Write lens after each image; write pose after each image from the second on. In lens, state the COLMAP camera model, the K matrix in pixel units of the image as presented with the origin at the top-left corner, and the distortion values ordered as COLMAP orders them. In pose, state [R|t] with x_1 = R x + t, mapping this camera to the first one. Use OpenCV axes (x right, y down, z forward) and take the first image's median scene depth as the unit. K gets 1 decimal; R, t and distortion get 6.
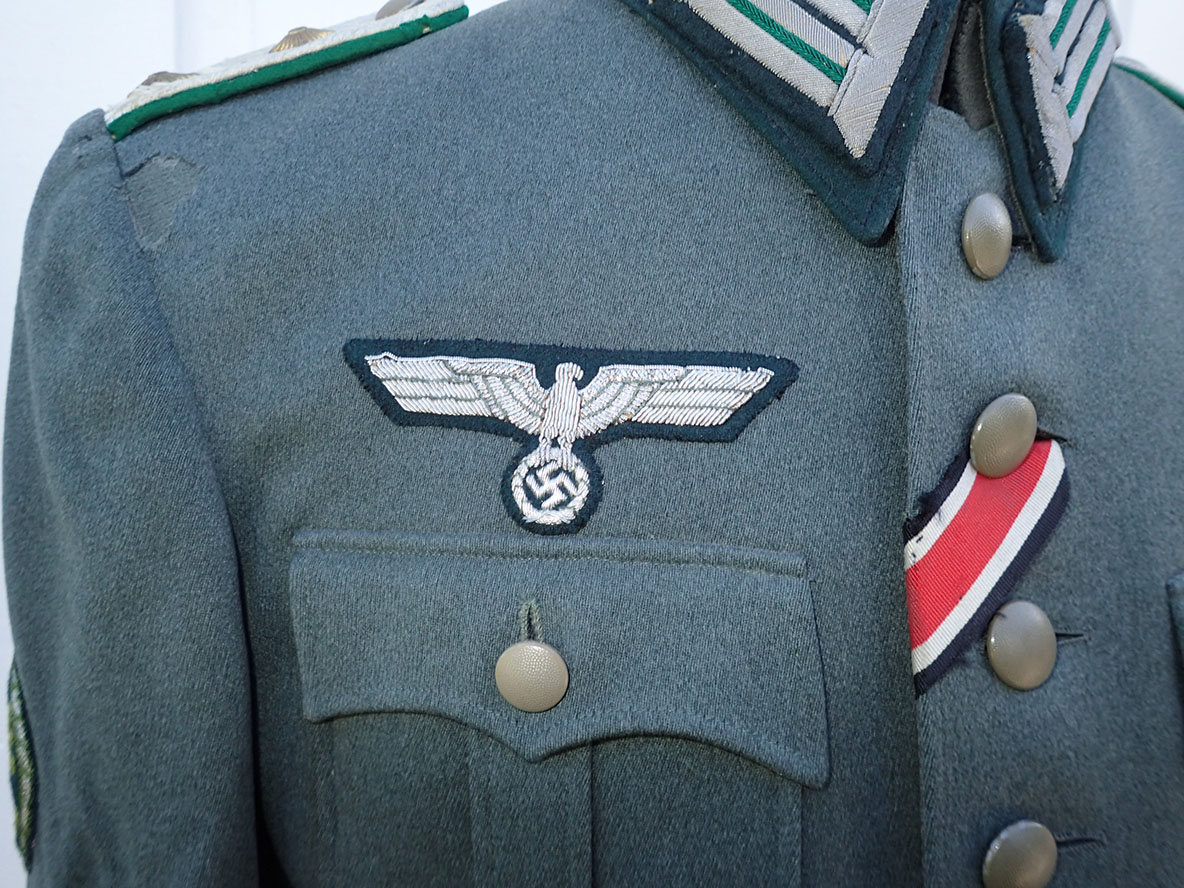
lens RADIAL K [[933.8, 0, 630.6], [0, 933.8, 437.0], [0, 0, 1]] dist [0.018076, -0.028808]
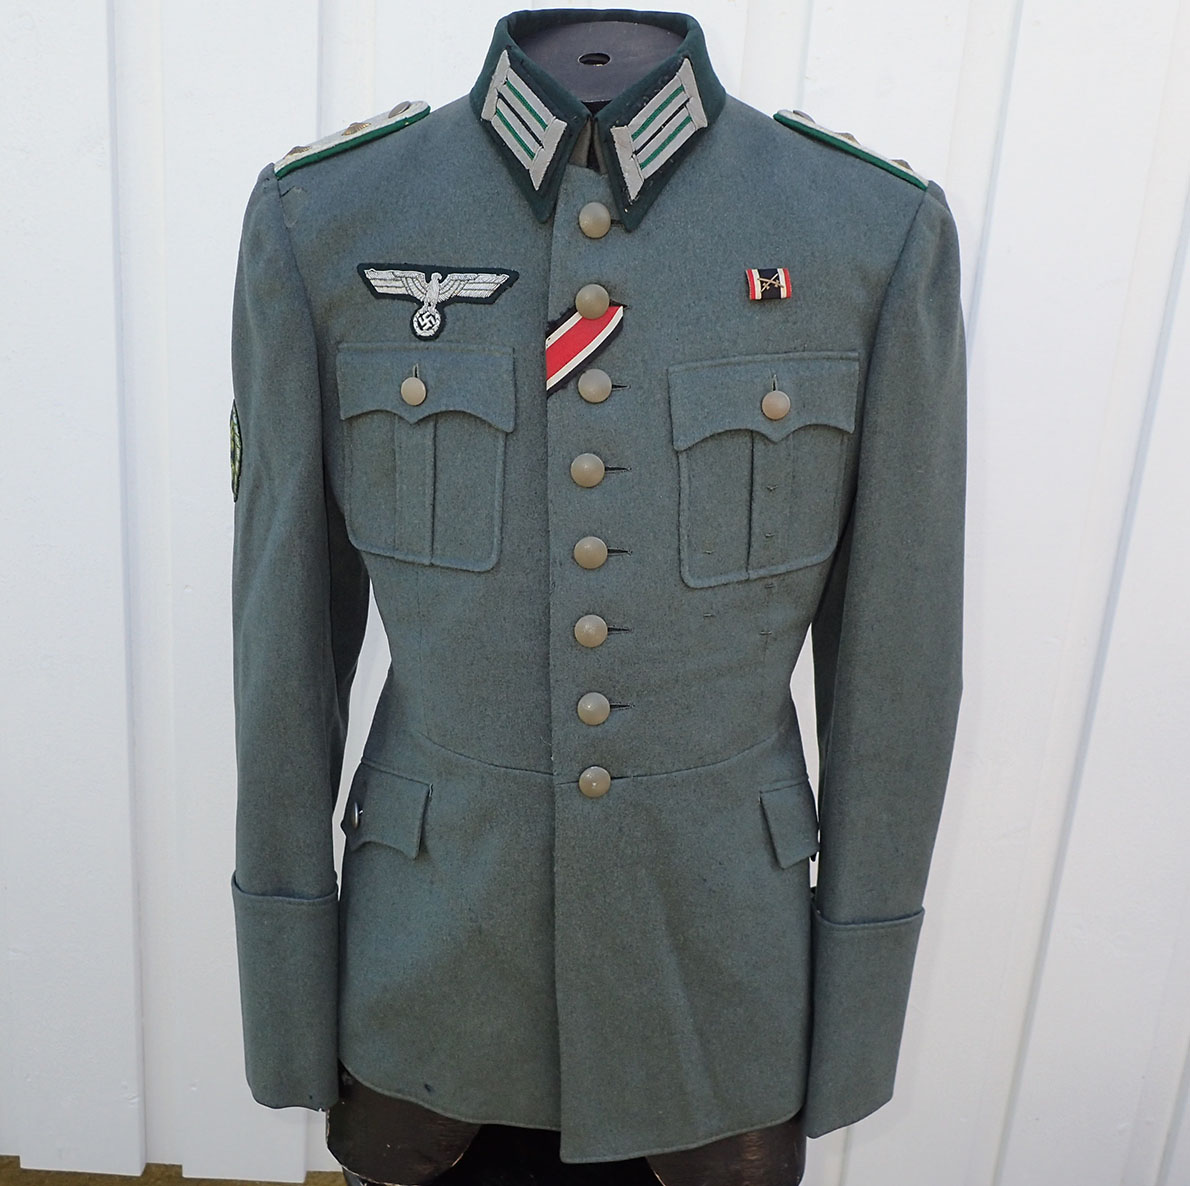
lens RADIAL K [[1321.9, 0, 548.8], [0, 1321.9, 588.3], [0, 0, 1]] dist [0.066529, 0.000000]
pose [[0.955550, 0.070668, -0.286236, 1.306590], [-0.048457, 0.995290, 0.083959, 0.452572], [0.290821, -0.066357, 0.954474, -2.389708]]
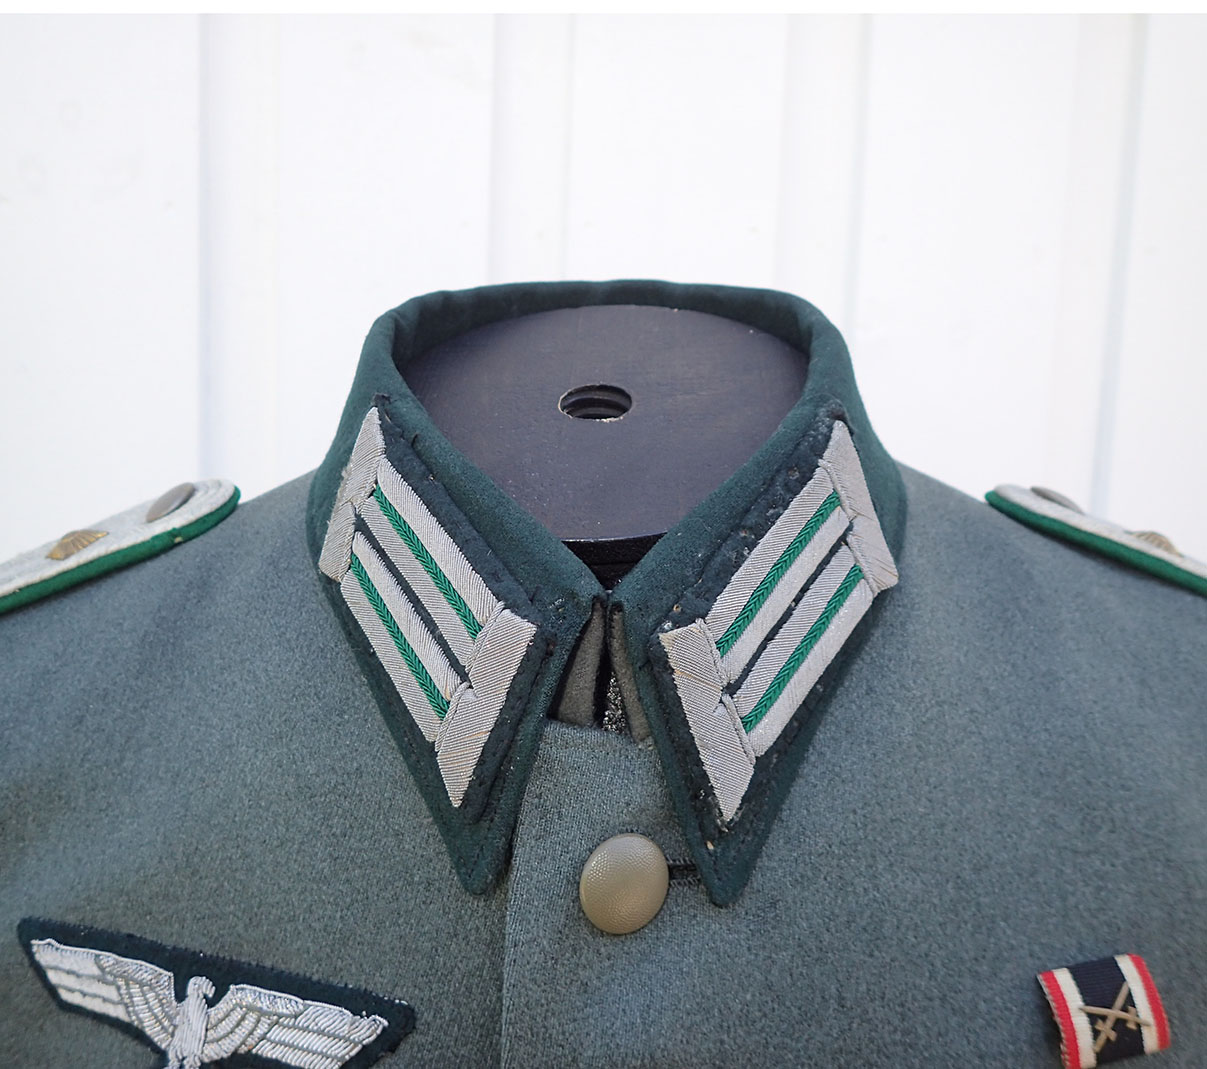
lens RADIAL K [[1103.0, 0, 572.4], [0, 1103.0, 542.4], [0, 0, 1]] dist [0.024616, -0.008169]
pose [[0.965449, 0.004741, -0.260549, 0.585533], [-0.015328, 0.999137, -0.038614, -0.479463], [0.260141, 0.041274, 0.964688, -0.009365]]
